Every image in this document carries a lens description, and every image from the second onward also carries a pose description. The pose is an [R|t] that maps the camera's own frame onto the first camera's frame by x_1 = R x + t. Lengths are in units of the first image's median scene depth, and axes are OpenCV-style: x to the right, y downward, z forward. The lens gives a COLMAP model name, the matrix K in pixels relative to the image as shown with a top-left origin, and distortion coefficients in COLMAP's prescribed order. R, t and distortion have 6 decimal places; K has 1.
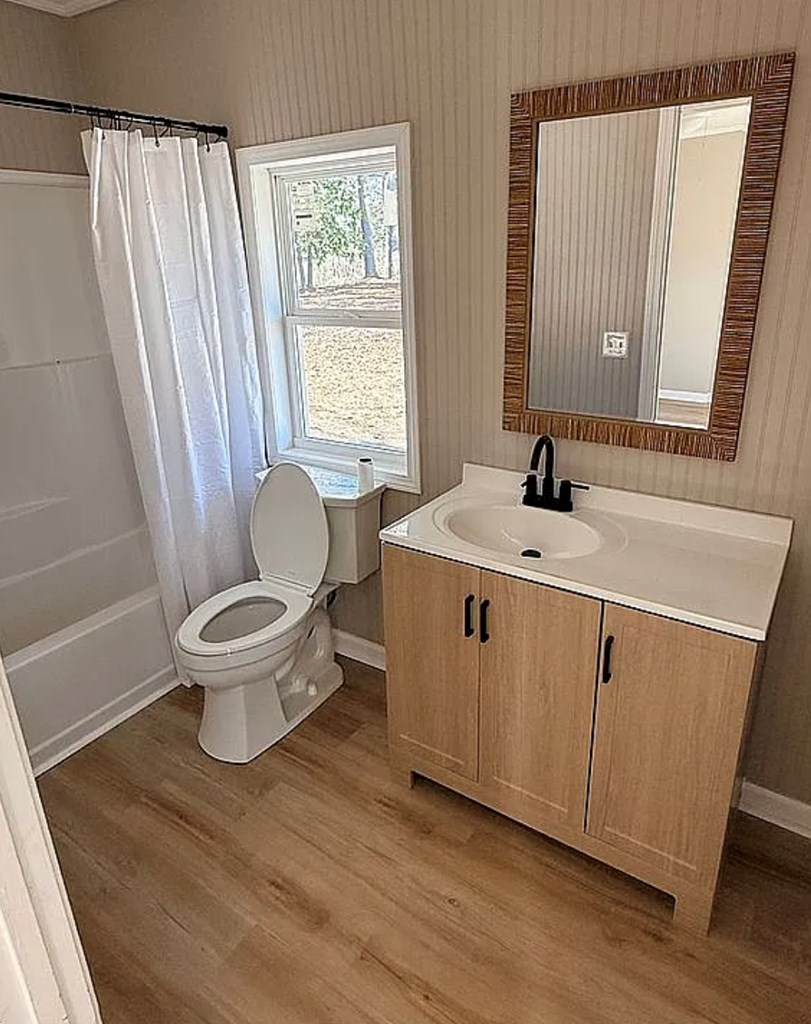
lens RADIAL K [[651.2, 0, 413.4], [0, 651.2, 461.9], [0, 0, 1]] dist [0.007671, 0.003136]
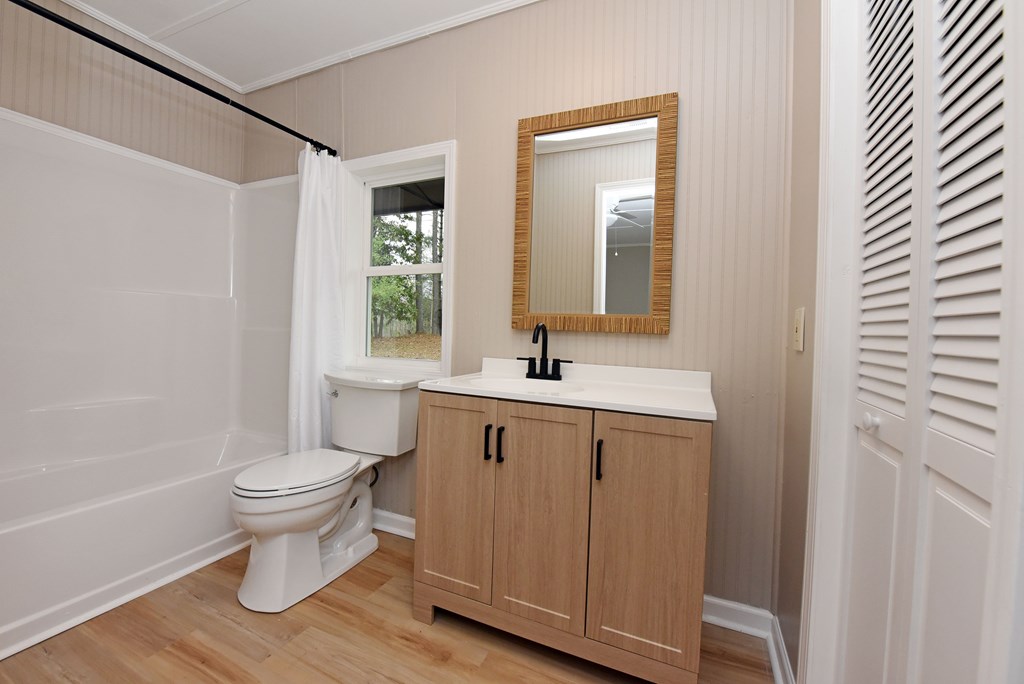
lens RADIAL K [[405.2, 0, 513.2], [0, 405.2, 336.3], [0, 0, 1]] dist [-0.001872, -0.005907]
pose [[0.985298, 0.050588, 0.163180, -0.003731], [0.000290, 0.954656, -0.297711, 0.237470], [-0.170842, 0.293381, 0.940606, 0.171350]]
